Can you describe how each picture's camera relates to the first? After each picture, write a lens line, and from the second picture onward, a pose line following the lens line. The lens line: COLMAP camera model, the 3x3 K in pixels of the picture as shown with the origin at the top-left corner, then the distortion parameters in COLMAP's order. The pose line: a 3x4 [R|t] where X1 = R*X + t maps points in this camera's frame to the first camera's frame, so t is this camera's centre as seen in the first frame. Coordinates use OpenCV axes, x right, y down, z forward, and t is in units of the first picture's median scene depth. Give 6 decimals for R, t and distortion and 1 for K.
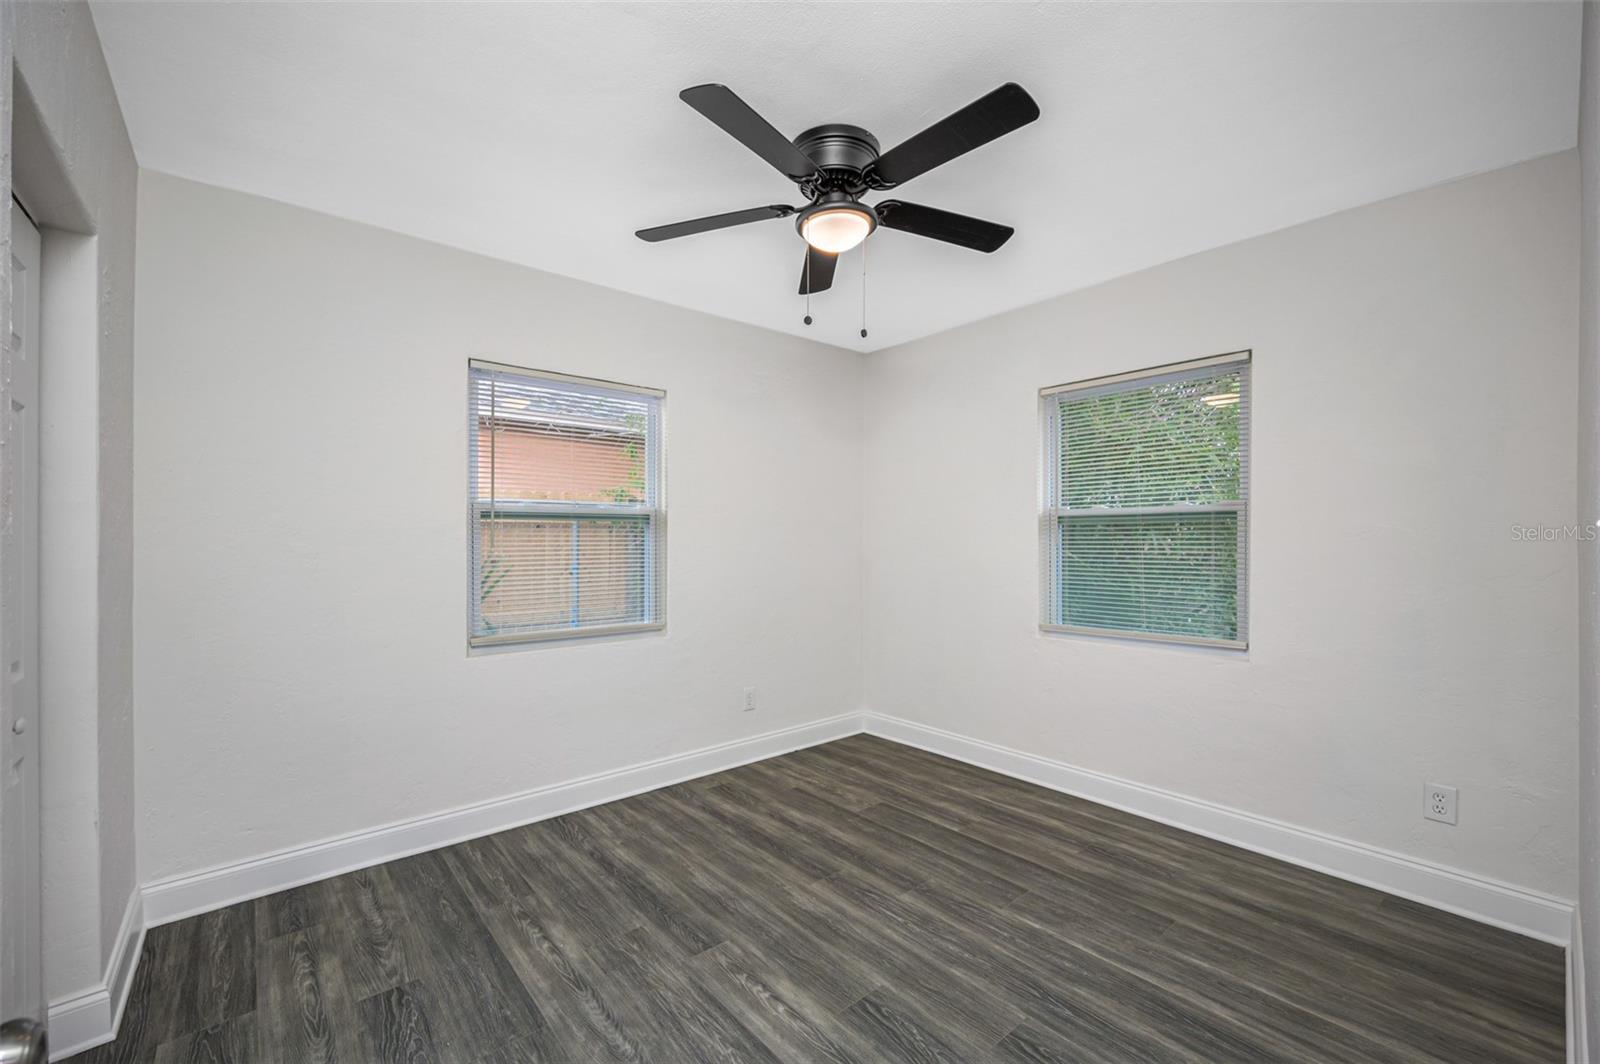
lens RADIAL K [[656.9, 0, 802.6], [0, 656.9, 539.8], [0, 0, 1]] dist [0.001949, -0.000234]
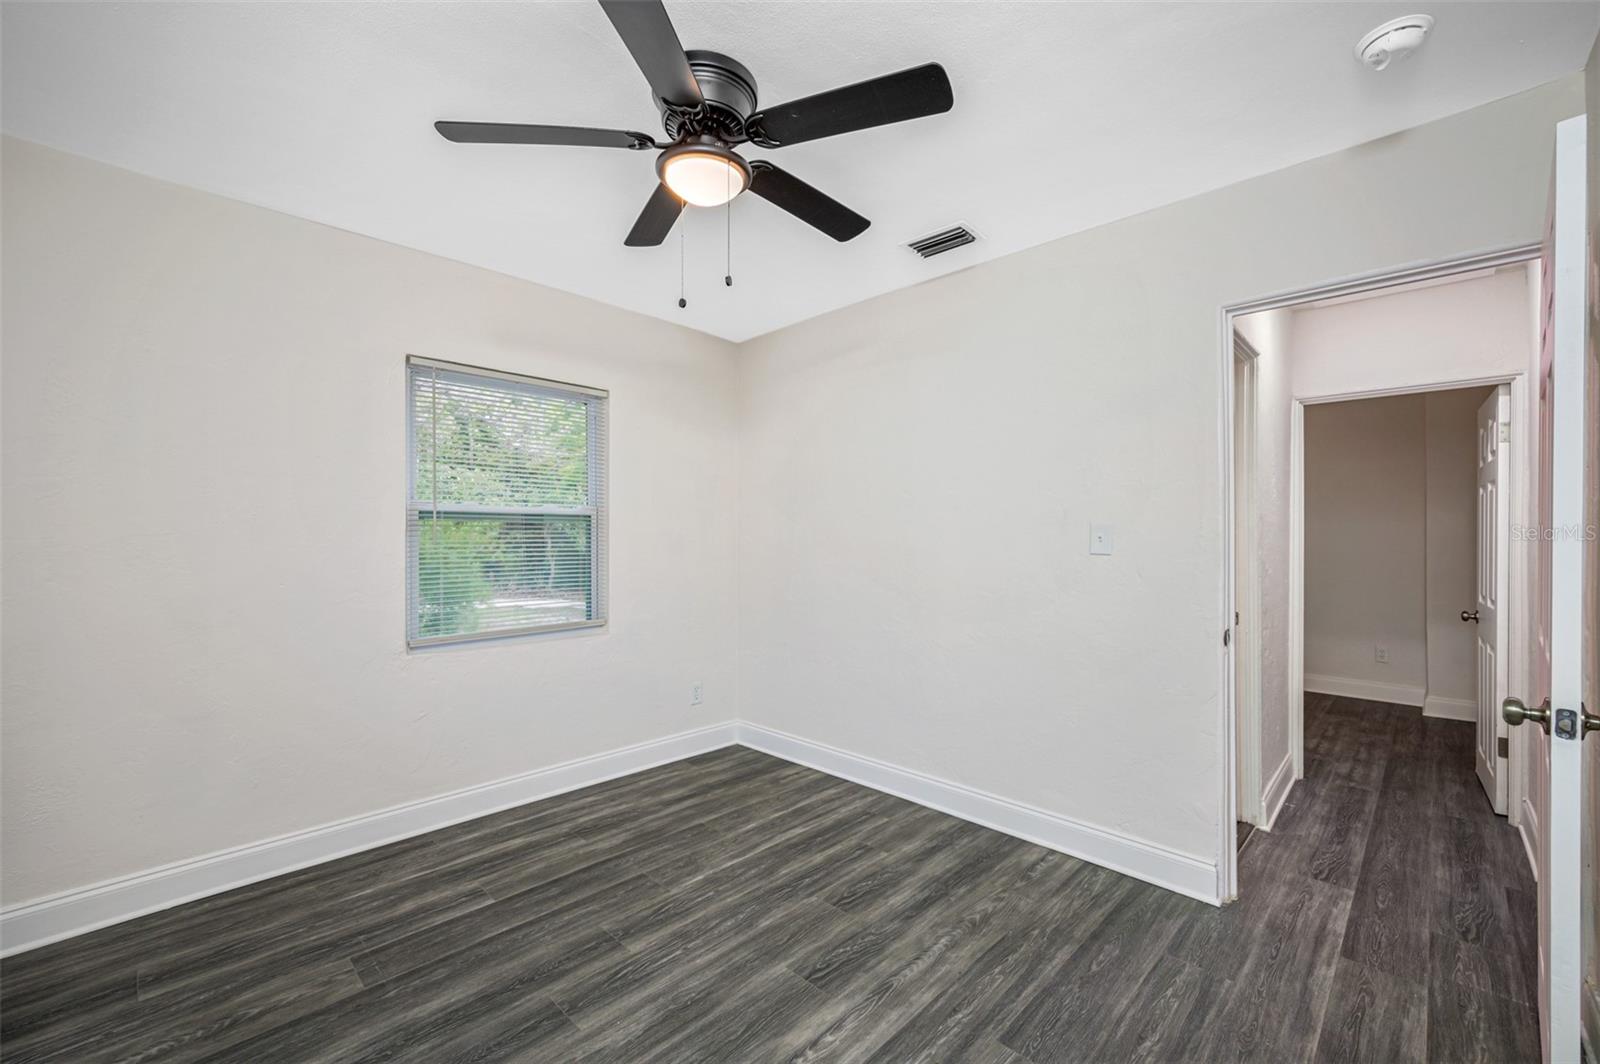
lens RADIAL K [[656.9, 0, 797.8], [0, 656.9, 541.1], [0, 0, 1]] dist [0.001949, -0.000234]
pose [[-0.083961, -0.004462, 0.996459, -0.789753], [0.000838, 0.999989, 0.004549, -0.003560], [-0.996469, 0.001217, -0.083956, 0.918794]]
